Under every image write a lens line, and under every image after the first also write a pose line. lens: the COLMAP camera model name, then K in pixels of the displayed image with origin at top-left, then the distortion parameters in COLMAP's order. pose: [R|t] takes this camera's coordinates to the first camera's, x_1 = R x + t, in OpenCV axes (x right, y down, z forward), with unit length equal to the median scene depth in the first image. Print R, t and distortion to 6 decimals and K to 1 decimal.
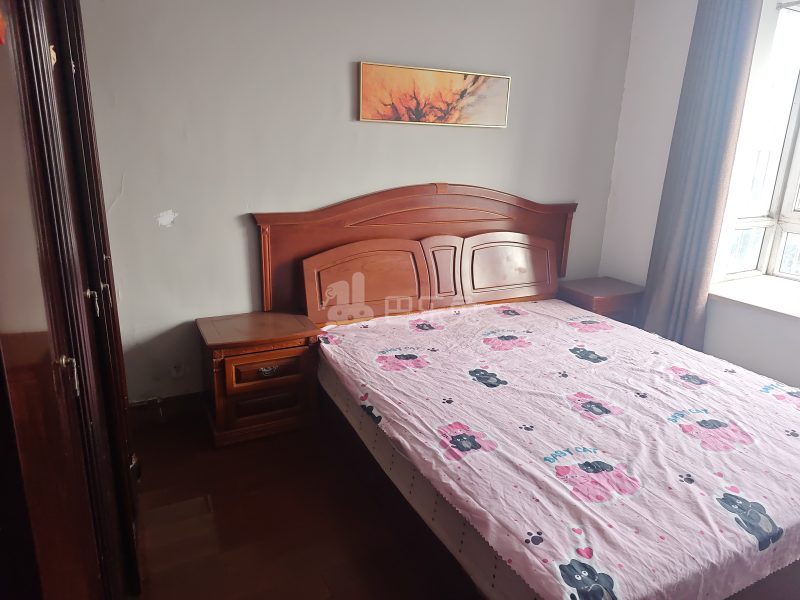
lens RADIAL K [[535.3, 0, 396.5], [0, 535.3, 297.2], [0, 0, 1]] dist [0.052956, -0.054164]
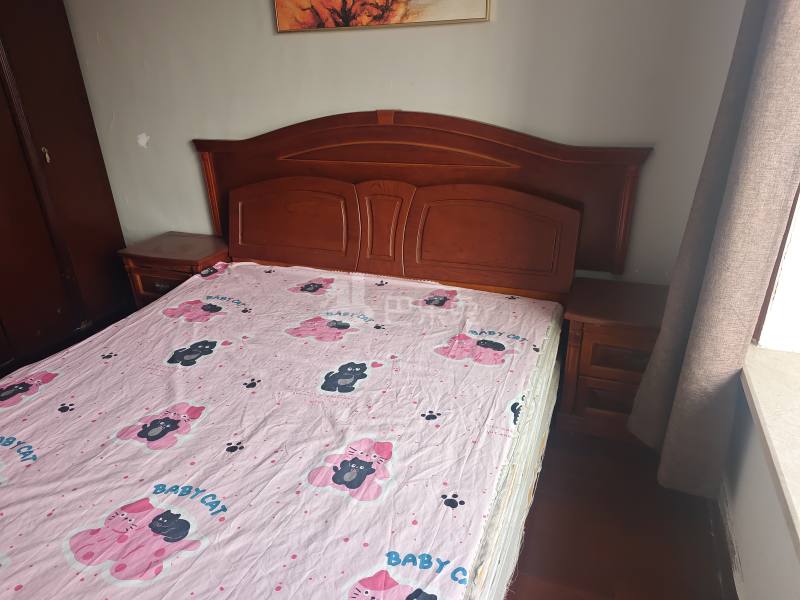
lens RADIAL K [[534.4, 0, 398.1], [0, 534.4, 305.6], [0, 0, 1]] dist [0.045082, -0.052752]
pose [[0.658309, 0.258410, -0.707003, 0.896617], [-0.159181, 0.965779, 0.204775, -0.133582], [0.735724, -0.022264, 0.676915, 0.634938]]
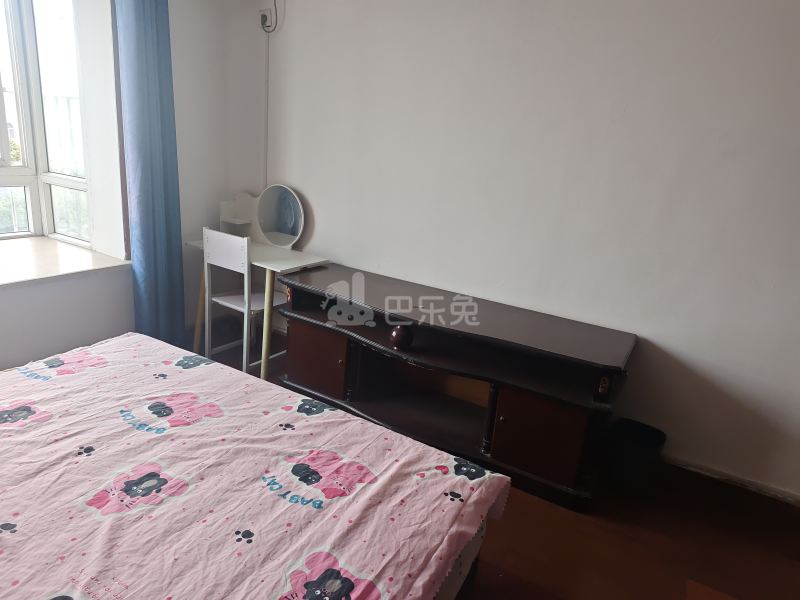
lens RADIAL K [[534.4, 0, 398.1], [0, 534.4, 305.6], [0, 0, 1]] dist [0.045082, -0.052752]
pose [[-0.538878, -0.330241, 0.774953, -0.224274], [0.129336, 0.876609, 0.463497, -0.231915], [-0.832396, 0.349998, -0.429673, 0.804027]]
